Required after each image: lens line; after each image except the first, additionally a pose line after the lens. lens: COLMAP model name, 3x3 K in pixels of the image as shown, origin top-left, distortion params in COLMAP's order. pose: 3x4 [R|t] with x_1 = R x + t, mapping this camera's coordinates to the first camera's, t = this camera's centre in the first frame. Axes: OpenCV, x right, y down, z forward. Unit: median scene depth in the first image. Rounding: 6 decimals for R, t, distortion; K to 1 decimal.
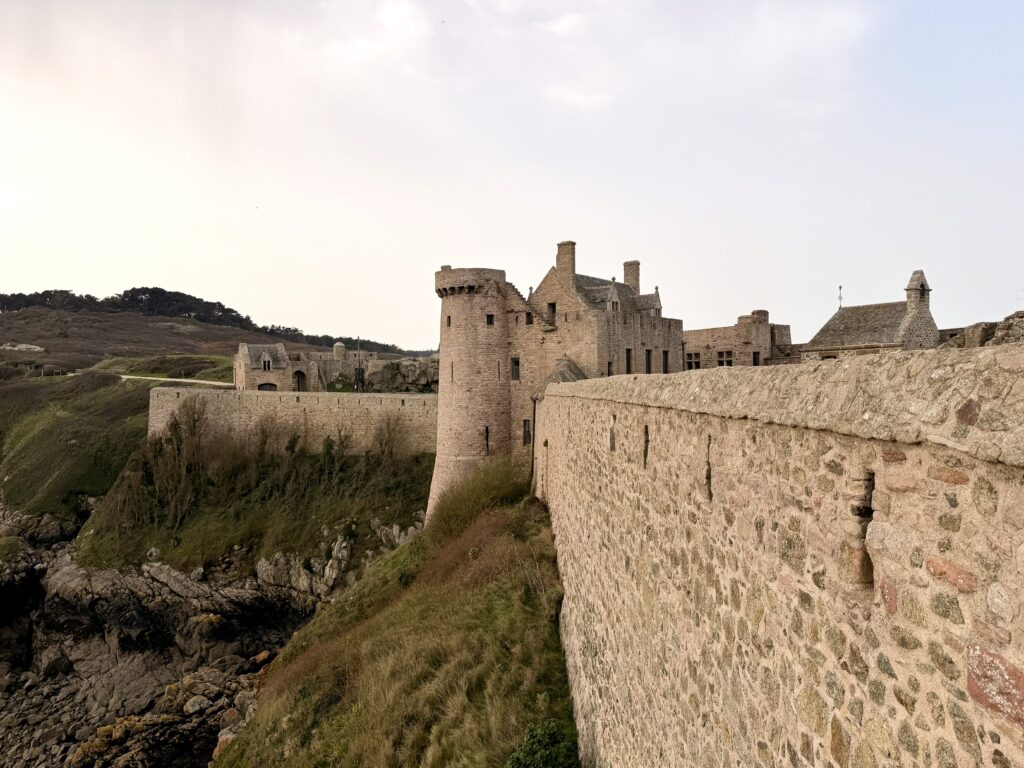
lens RADIAL K [[756.7, 0, 494.5], [0, 756.7, 381.3], [0, 0, 1]] dist [0.062639, -0.023938]
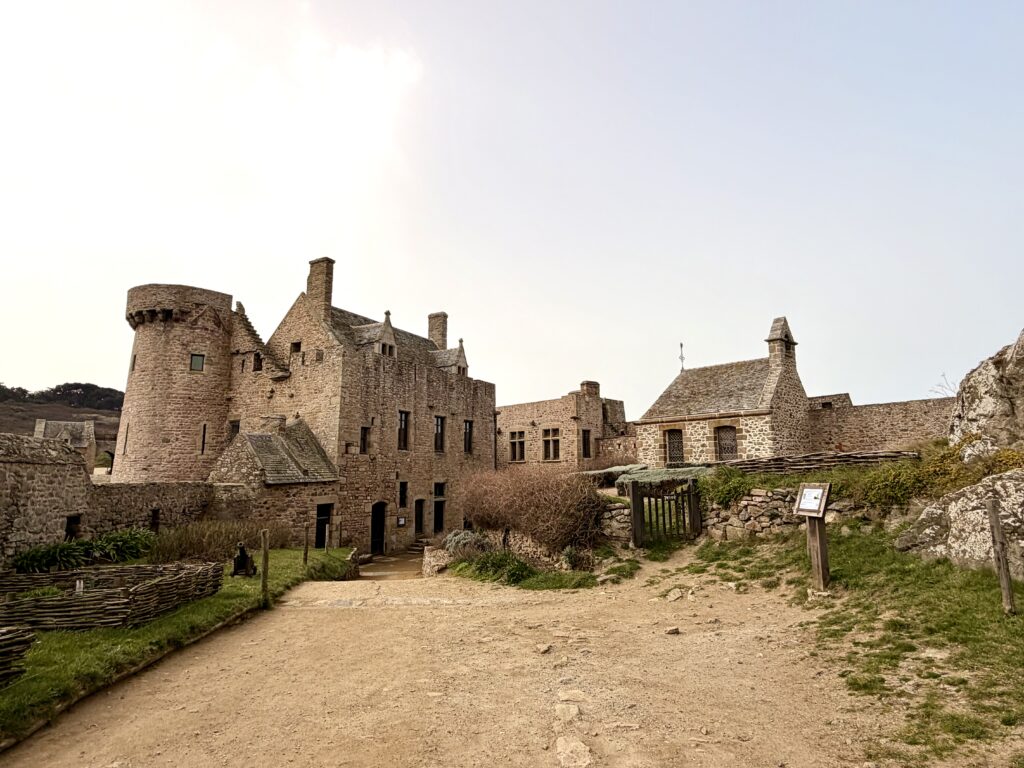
lens RADIAL K [[575.5, 0, 496.0], [0, 575.5, 379.9], [0, 0, 1]] dist [0.026415, -0.002283]
pose [[0.988550, 0.037852, 0.146067, 0.177113], [-0.014124, 0.986987, -0.160180, 0.011935], [-0.150229, 0.156283, 0.976221, 0.456143]]
